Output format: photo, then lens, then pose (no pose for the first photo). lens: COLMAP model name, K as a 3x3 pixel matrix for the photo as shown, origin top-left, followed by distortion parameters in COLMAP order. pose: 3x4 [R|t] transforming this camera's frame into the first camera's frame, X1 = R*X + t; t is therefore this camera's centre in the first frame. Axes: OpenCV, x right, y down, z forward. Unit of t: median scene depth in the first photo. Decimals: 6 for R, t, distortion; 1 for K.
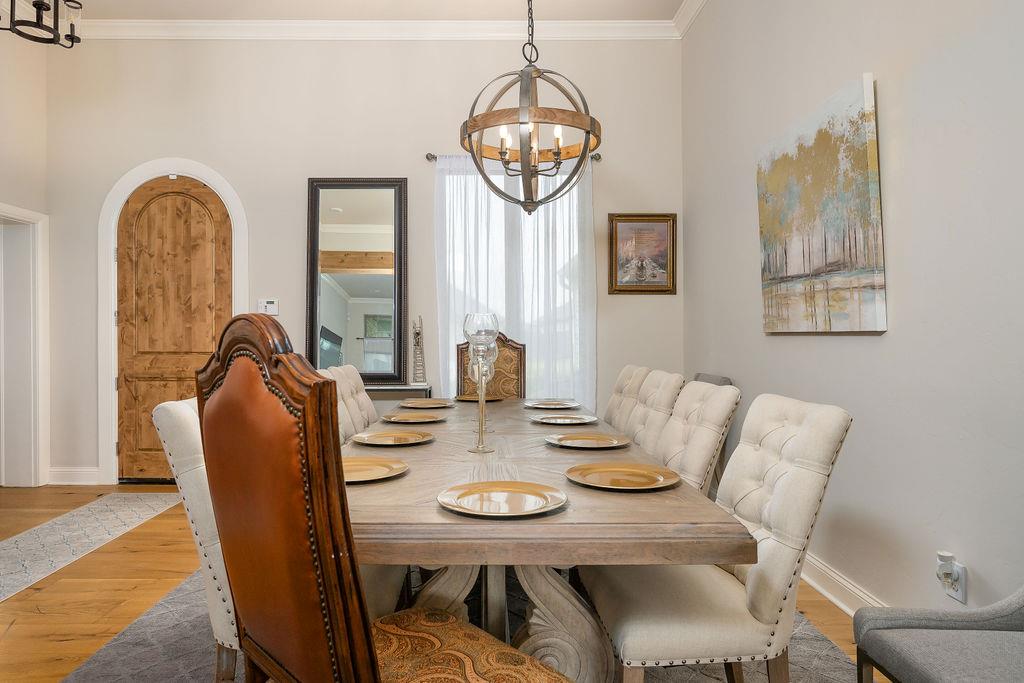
lens RADIAL K [[596.1, 0, 498.3], [0, 596.1, 334.7], [0, 0, 1]] dist [-0.020151, 0.007708]
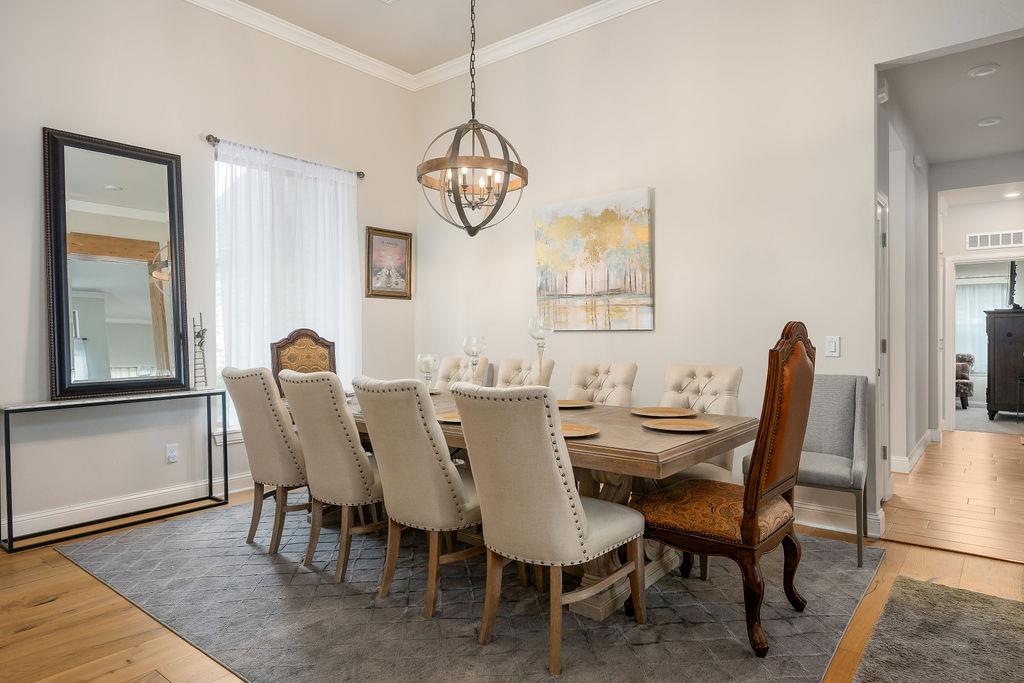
lens RADIAL K [[596.1, 0, 500.1], [0, 596.1, 337.5], [0, 0, 1]] dist [-0.020151, 0.007708]
pose [[0.649244, -0.009509, 0.760520, -0.514880], [0.005993, 0.999955, 0.007386, 0.001361], [-0.760556, -0.000237, 0.649272, 0.073194]]
